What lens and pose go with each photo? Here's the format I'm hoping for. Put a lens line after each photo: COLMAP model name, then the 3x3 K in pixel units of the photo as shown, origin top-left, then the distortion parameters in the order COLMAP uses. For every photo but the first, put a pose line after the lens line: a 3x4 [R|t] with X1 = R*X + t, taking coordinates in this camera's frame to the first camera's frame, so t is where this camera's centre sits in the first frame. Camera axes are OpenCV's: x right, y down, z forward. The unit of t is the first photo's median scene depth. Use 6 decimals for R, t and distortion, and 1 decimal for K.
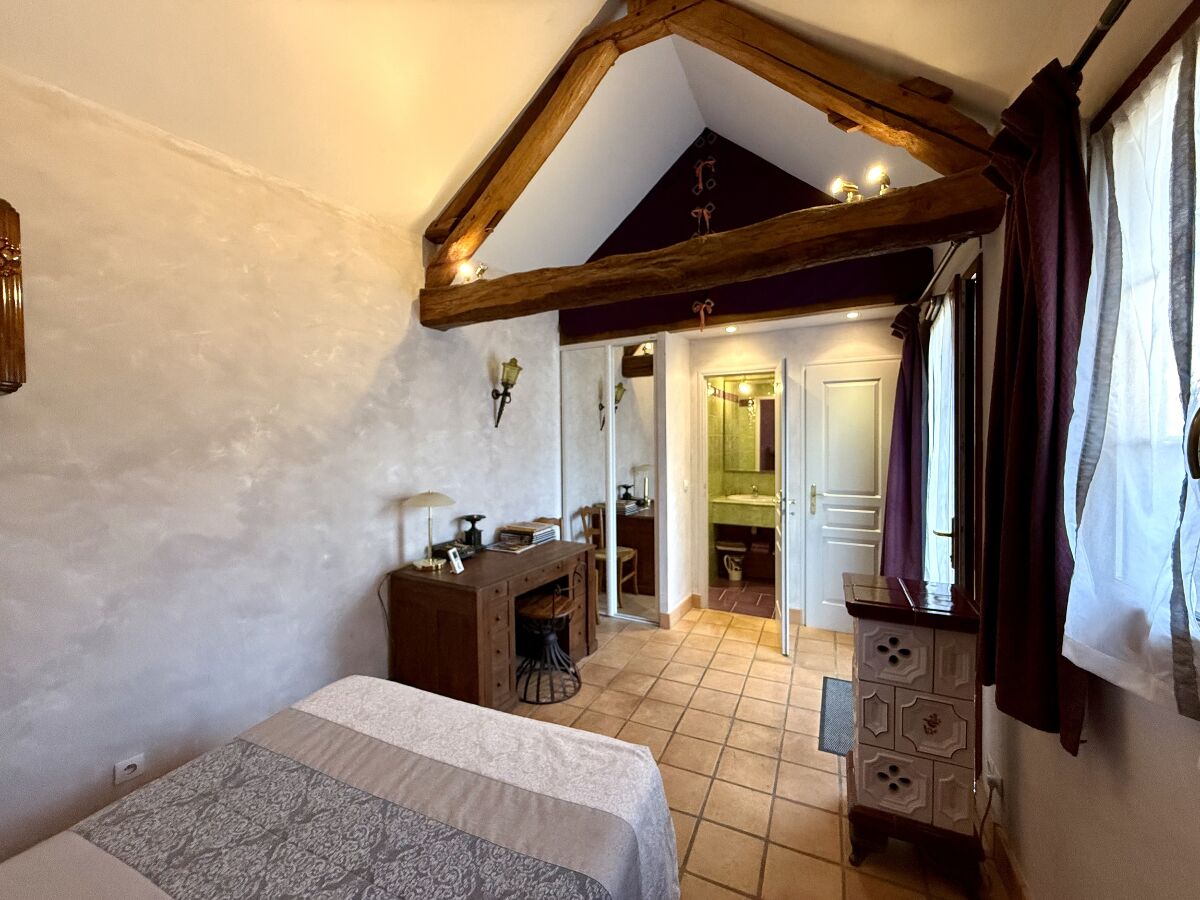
lens RADIAL K [[477.9, 0, 600.0], [0, 477.9, 450.0], [0, 0, 1]] dist [-0.001297, -0.000012]
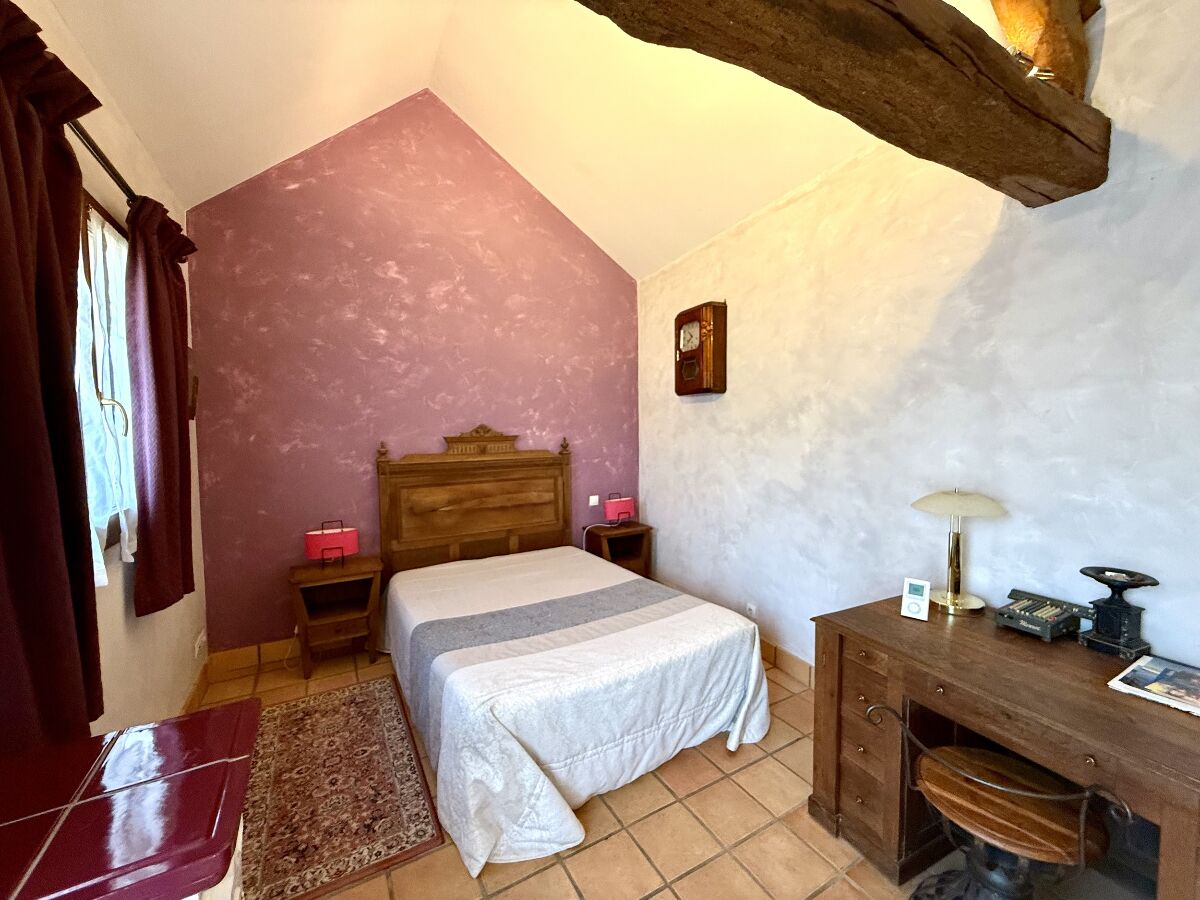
lens RADIAL K [[477.9, 0, 600.0], [0, 477.9, 450.0], [0, 0, 1]] dist [-0.001297, -0.000012]
pose [[-0.556002, 0.061543, -0.828899, 0.487545], [-0.003366, 0.997080, 0.076287, -0.015668], [0.831174, 0.045206, -0.554171, 1.073650]]
